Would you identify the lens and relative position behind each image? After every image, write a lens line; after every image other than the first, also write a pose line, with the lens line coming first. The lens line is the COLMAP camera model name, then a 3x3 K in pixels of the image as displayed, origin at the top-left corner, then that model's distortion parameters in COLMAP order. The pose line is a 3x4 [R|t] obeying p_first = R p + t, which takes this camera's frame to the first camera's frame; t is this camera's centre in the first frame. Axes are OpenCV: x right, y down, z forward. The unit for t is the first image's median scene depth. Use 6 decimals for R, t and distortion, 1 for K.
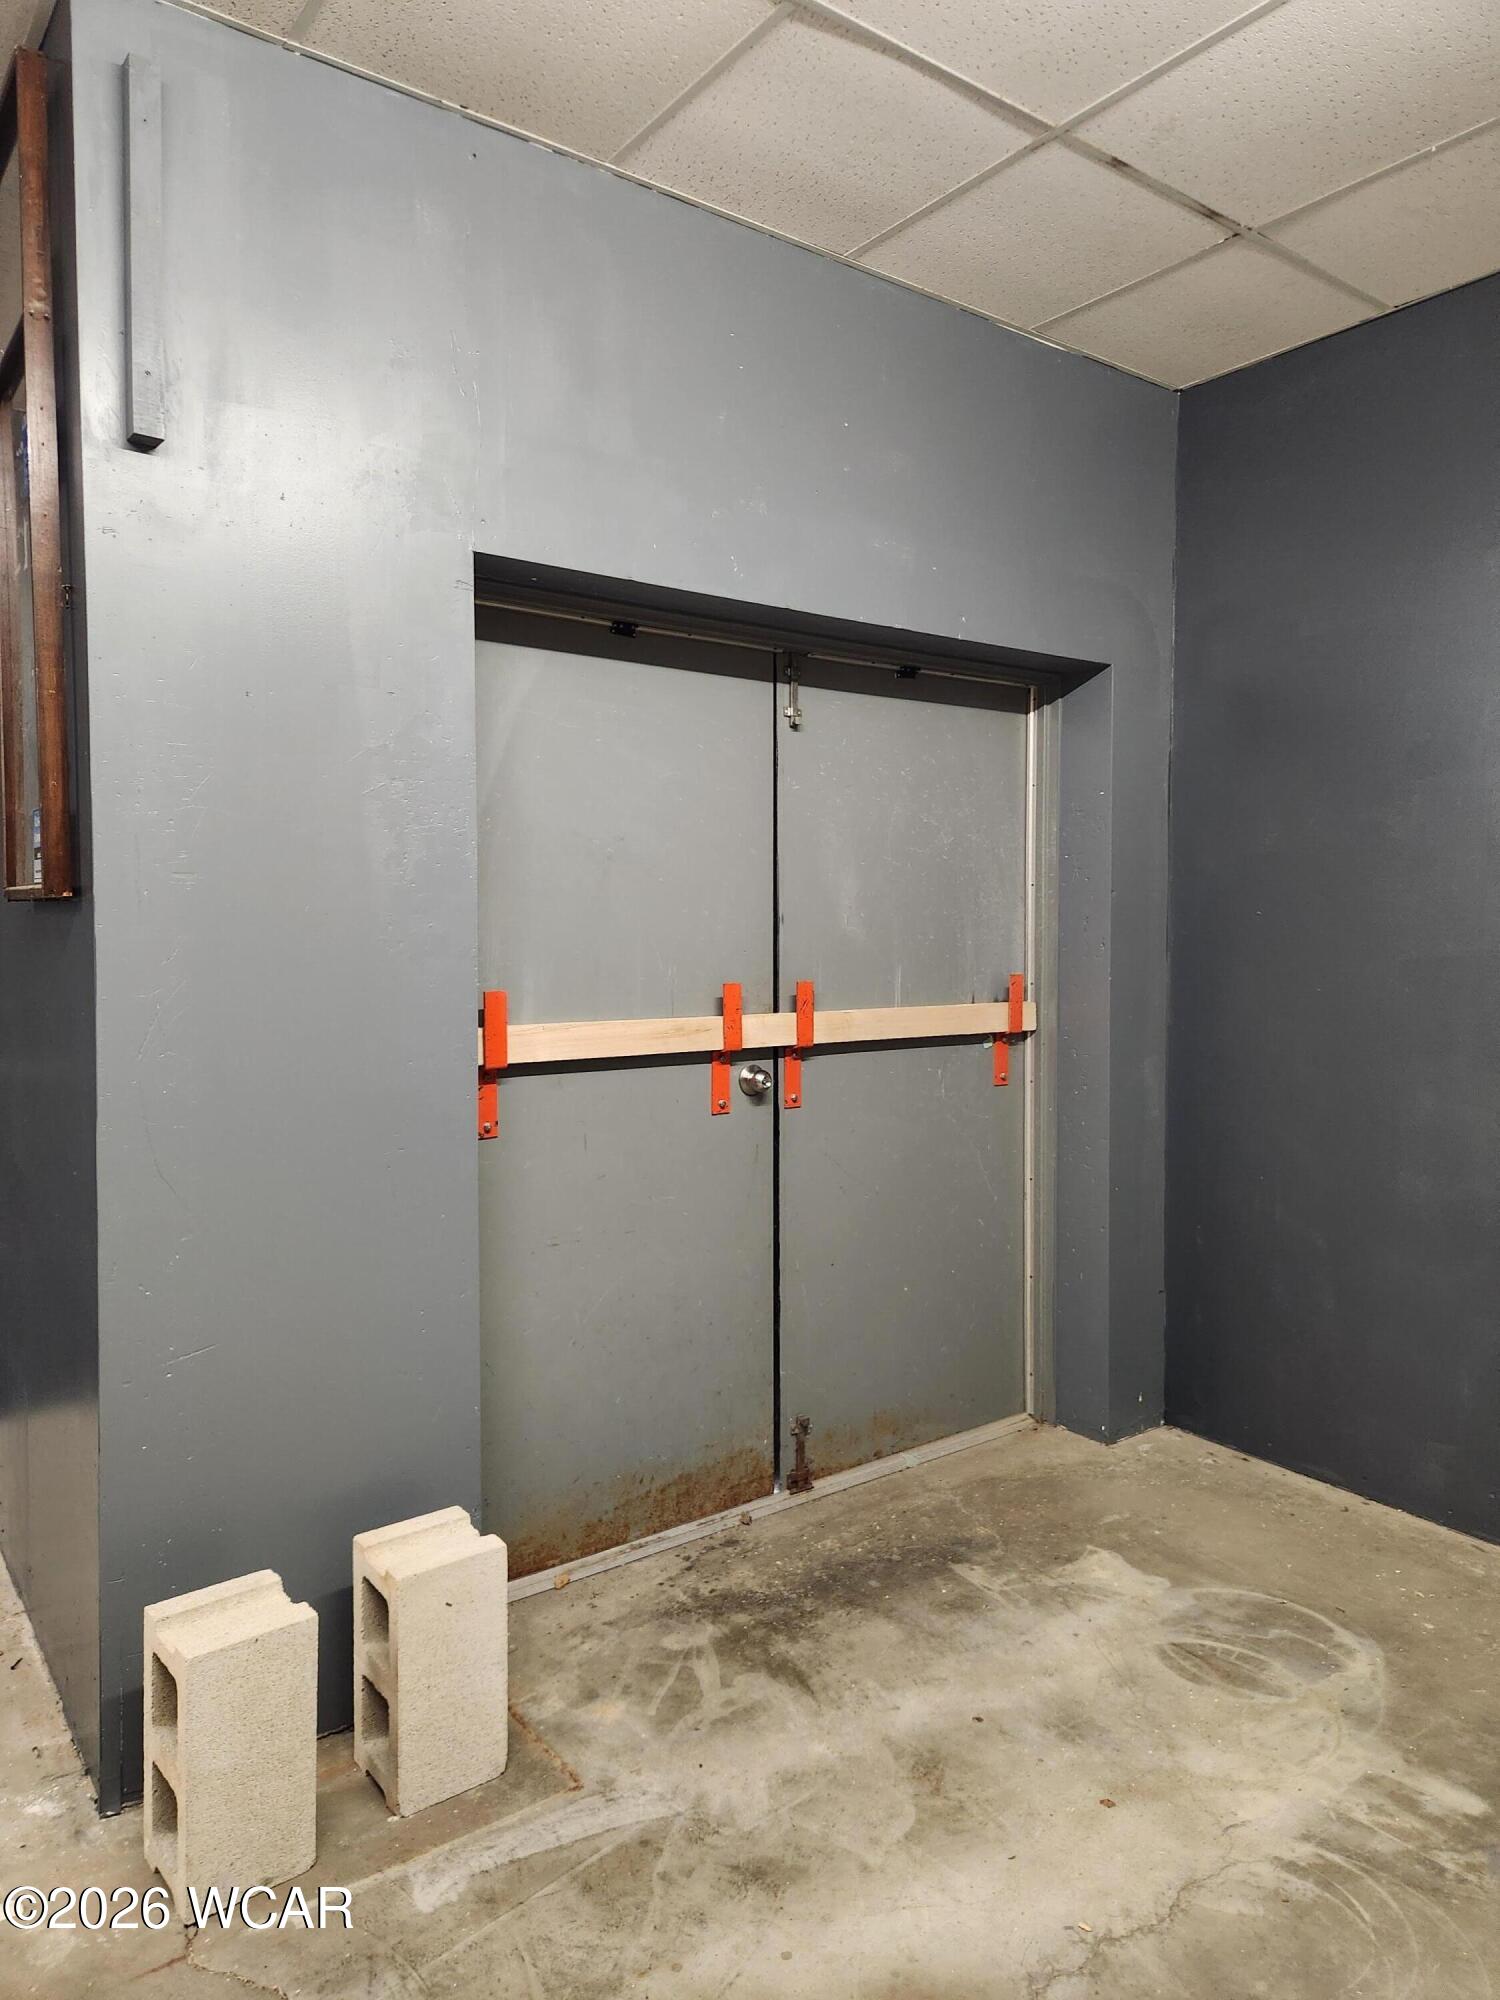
lens RADIAL K [[1317.2, 0, 750.0], [0, 1317.2, 1000.0], [0, 0, 1]] dist [0.088403, -0.076230]
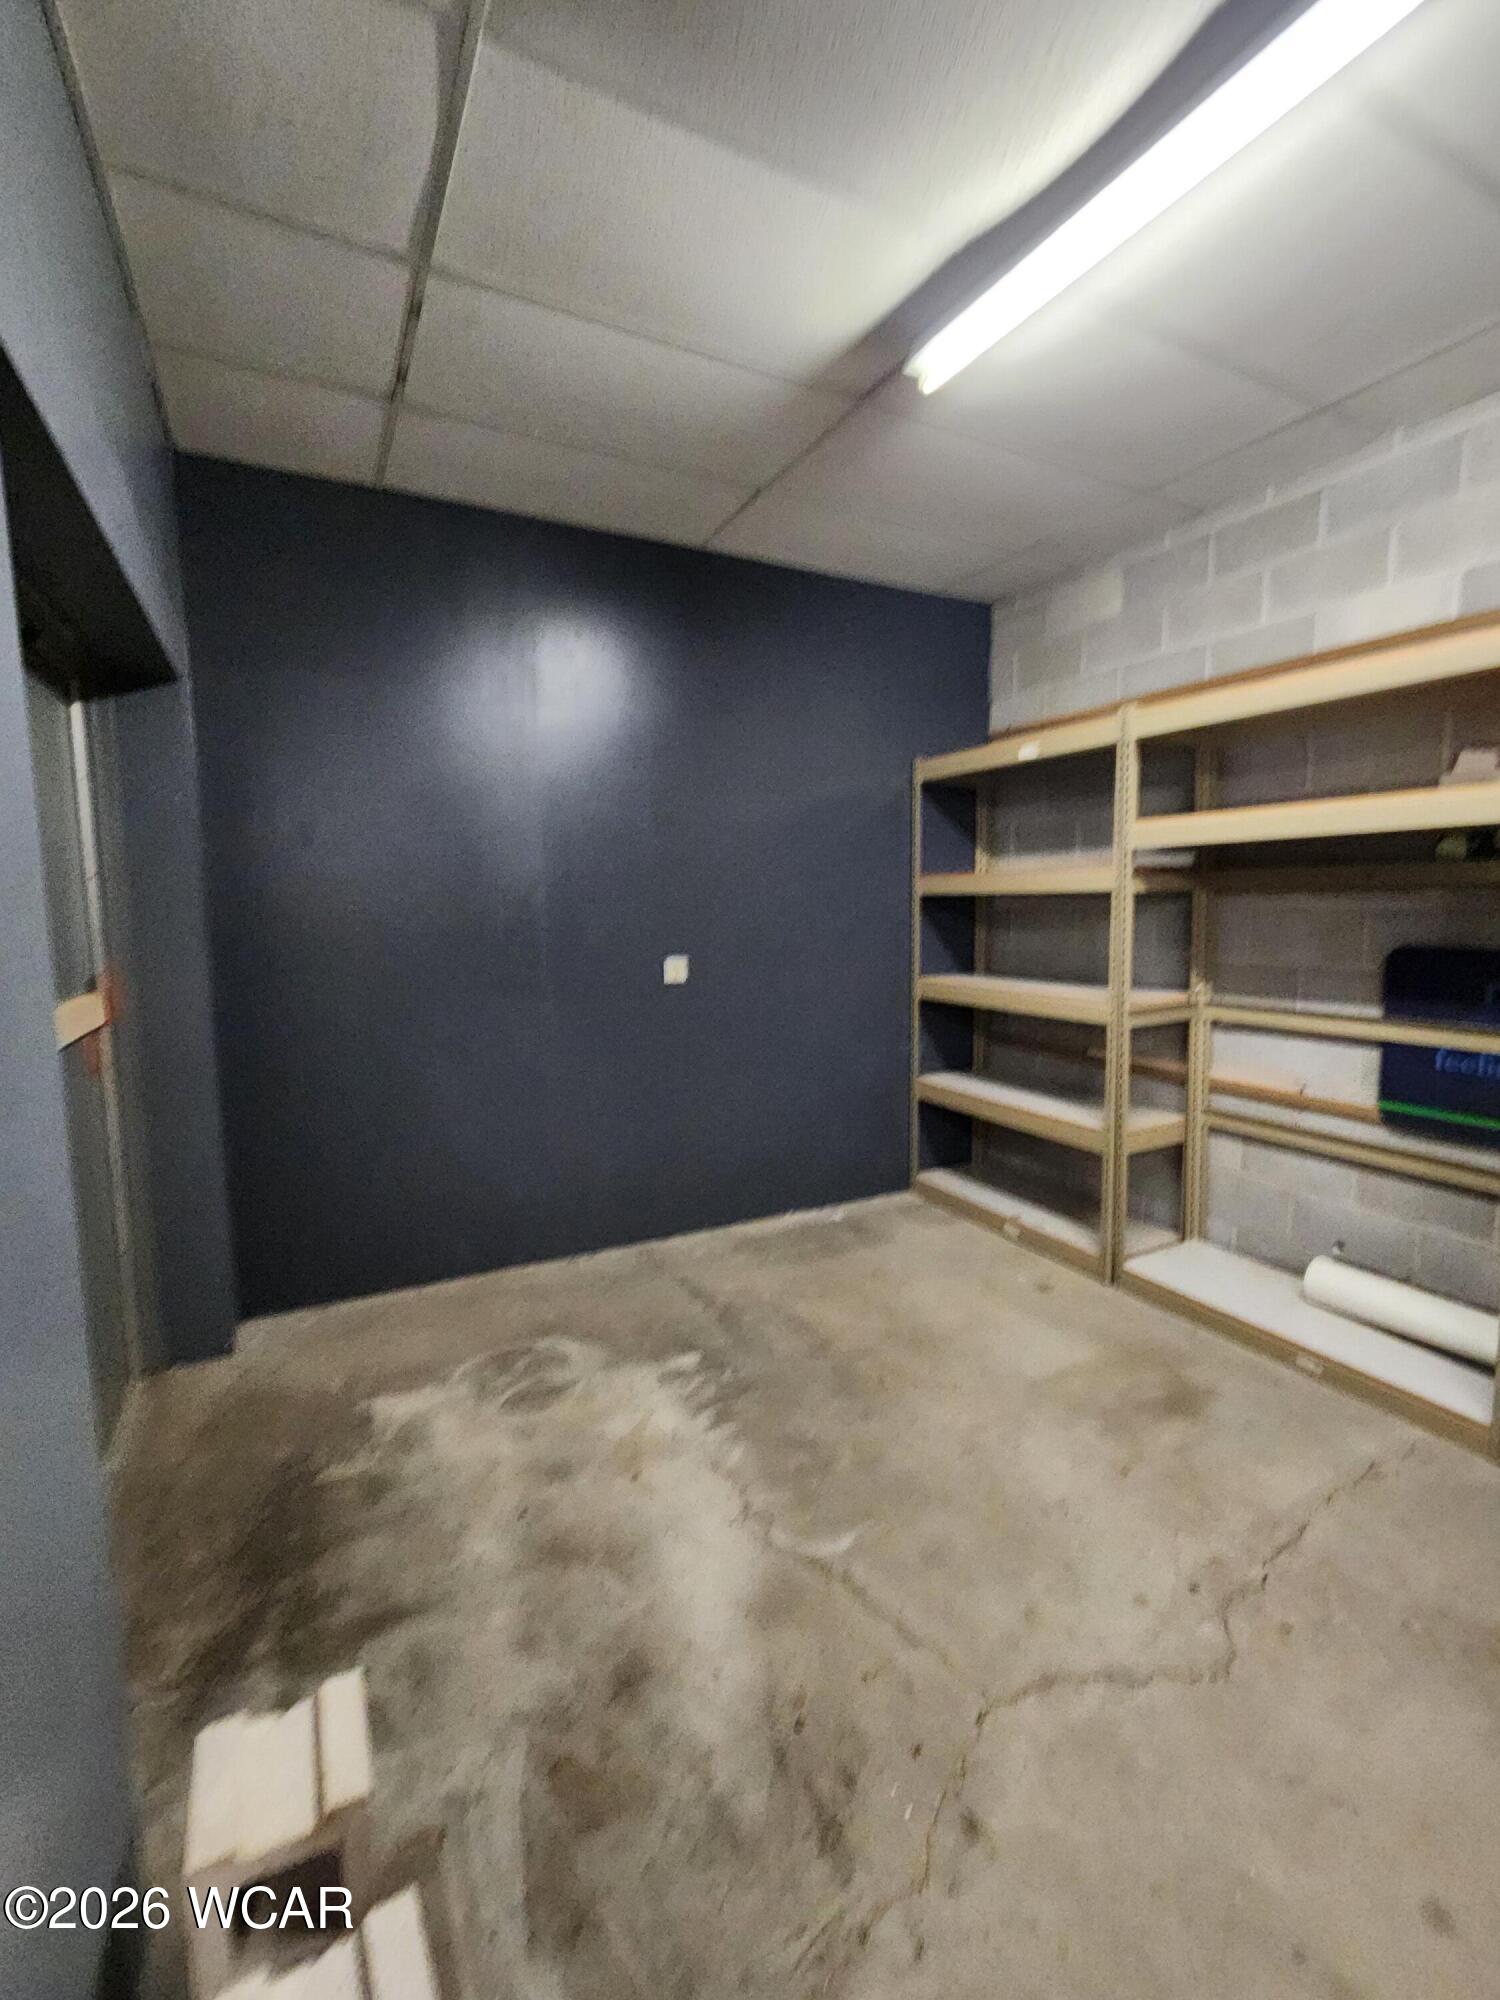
lens RADIAL K [[878.1, 0, 753.1], [0, 878.1, 1004.7], [0, 0, 1]] dist [-0.000507, -0.000209]
pose [[0.172135, -0.111737, 0.978716, -0.554196], [0.074109, 0.992199, 0.100242, -0.027756], [-0.982282, 0.055277, 0.179073, 0.573468]]
